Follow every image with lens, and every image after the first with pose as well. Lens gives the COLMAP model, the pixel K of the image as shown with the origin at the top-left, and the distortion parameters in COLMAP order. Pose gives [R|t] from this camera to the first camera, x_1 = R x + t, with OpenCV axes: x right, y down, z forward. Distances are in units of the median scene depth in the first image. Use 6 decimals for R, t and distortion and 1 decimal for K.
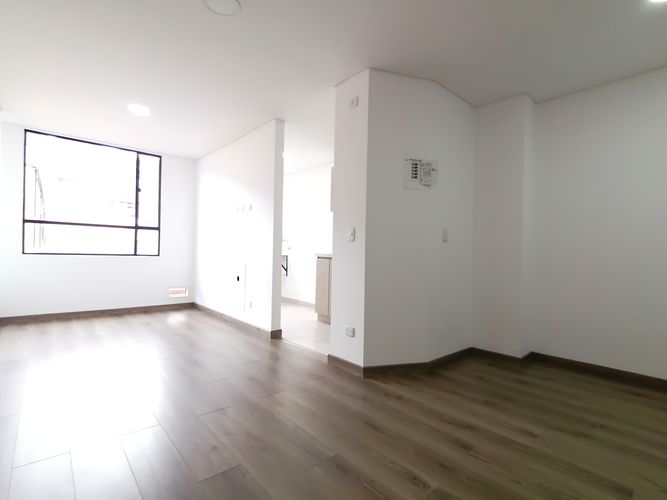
lens RADIAL K [[344.1, 0, 331.5], [0, 344.1, 251.7], [0, 0, 1]] dist [0.008121, -0.005624]
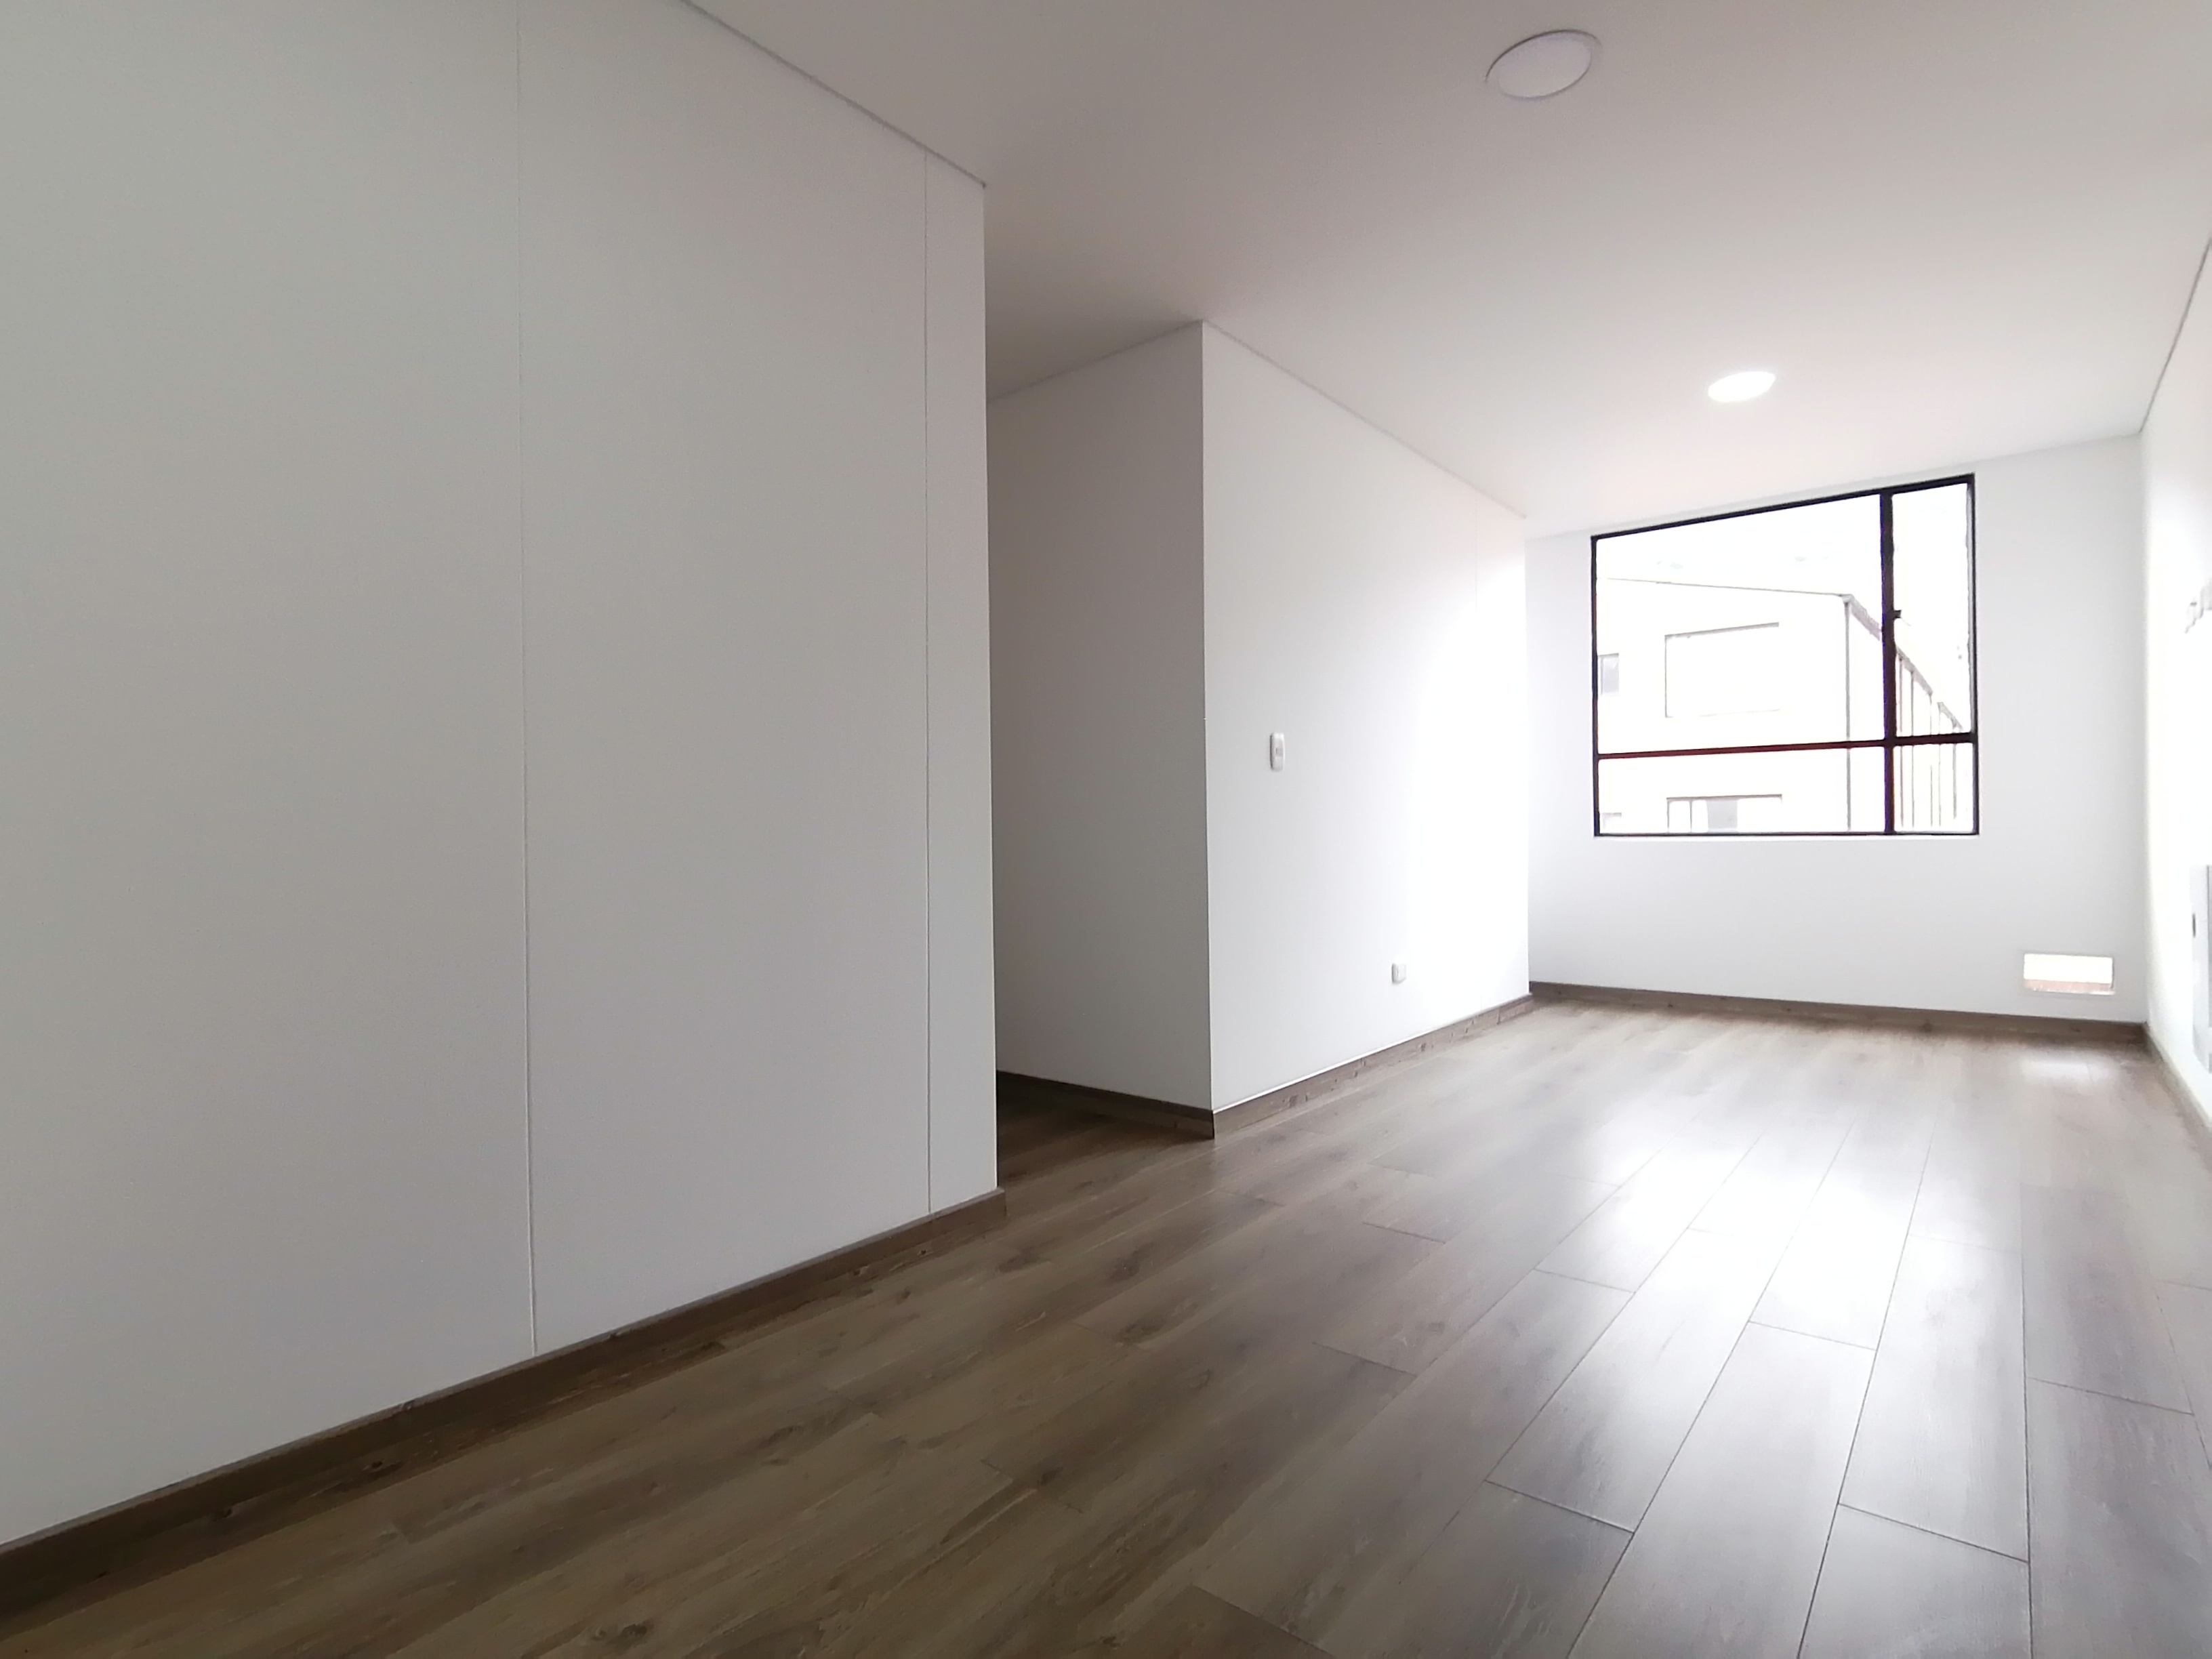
lens RADIAL K [[1141.0, 0, 1101.9], [0, 1141.0, 811.3], [0, 0, 1]] dist [0.008121, -0.005624]
pose [[0.165275, -0.049271, -0.985016, 0.295805], [0.016064, 0.998753, -0.047263, 0.026398], [0.986117, -0.008011, 0.165860, 0.161311]]
